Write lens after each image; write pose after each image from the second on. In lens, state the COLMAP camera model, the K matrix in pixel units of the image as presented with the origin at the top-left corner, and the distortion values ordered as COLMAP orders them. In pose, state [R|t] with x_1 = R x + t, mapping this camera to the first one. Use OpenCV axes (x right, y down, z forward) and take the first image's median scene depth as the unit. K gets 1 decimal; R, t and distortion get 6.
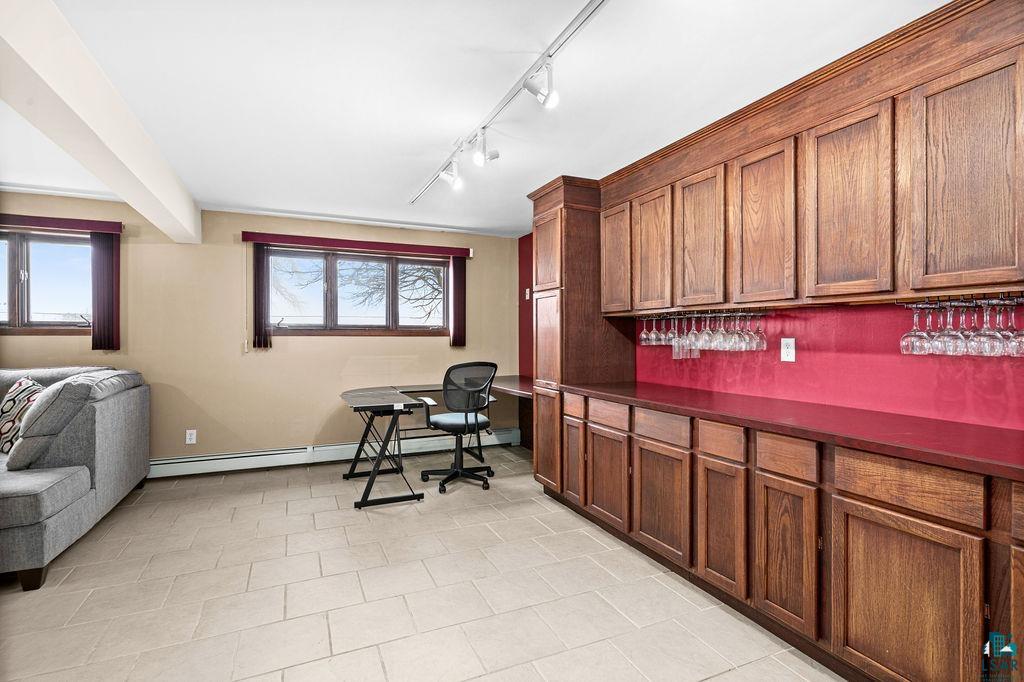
lens RADIAL K [[489.2, 0, 509.4], [0, 489.2, 339.9], [0, 0, 1]] dist [-0.001158, 0.002234]
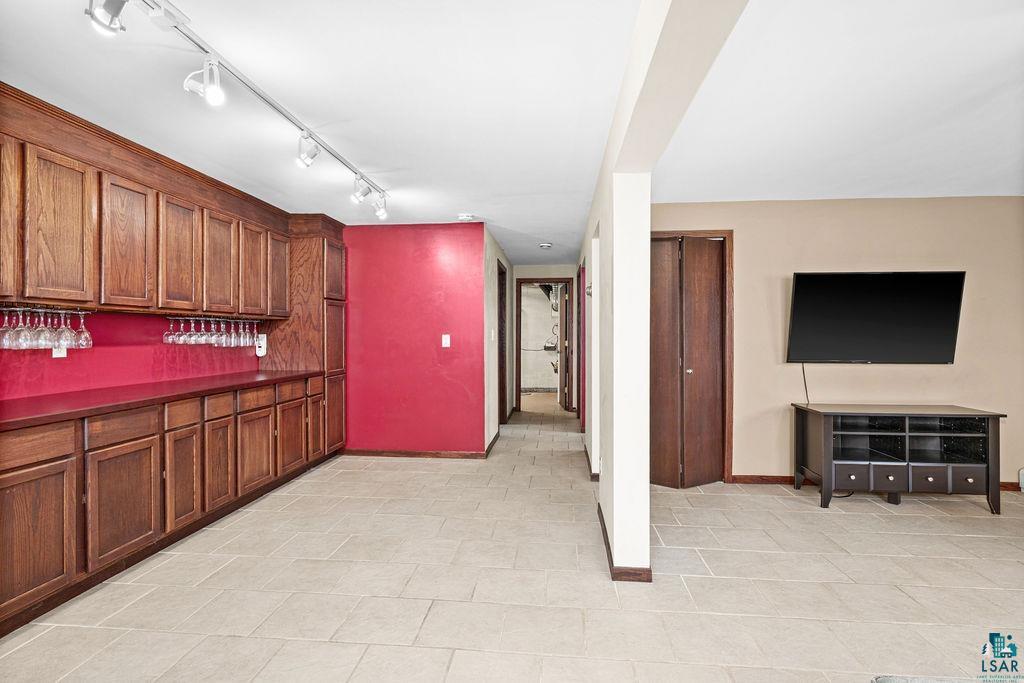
lens RADIAL K [[489.2, 0, 510.6], [0, 489.2, 337.0], [0, 0, 1]] dist [-0.001158, 0.002234]
pose [[-0.875022, -0.000103, 0.484083, -0.912091], [0.003668, 0.999970, 0.006843, -0.005695], [-0.484070, 0.007763, -0.874995, 1.615814]]
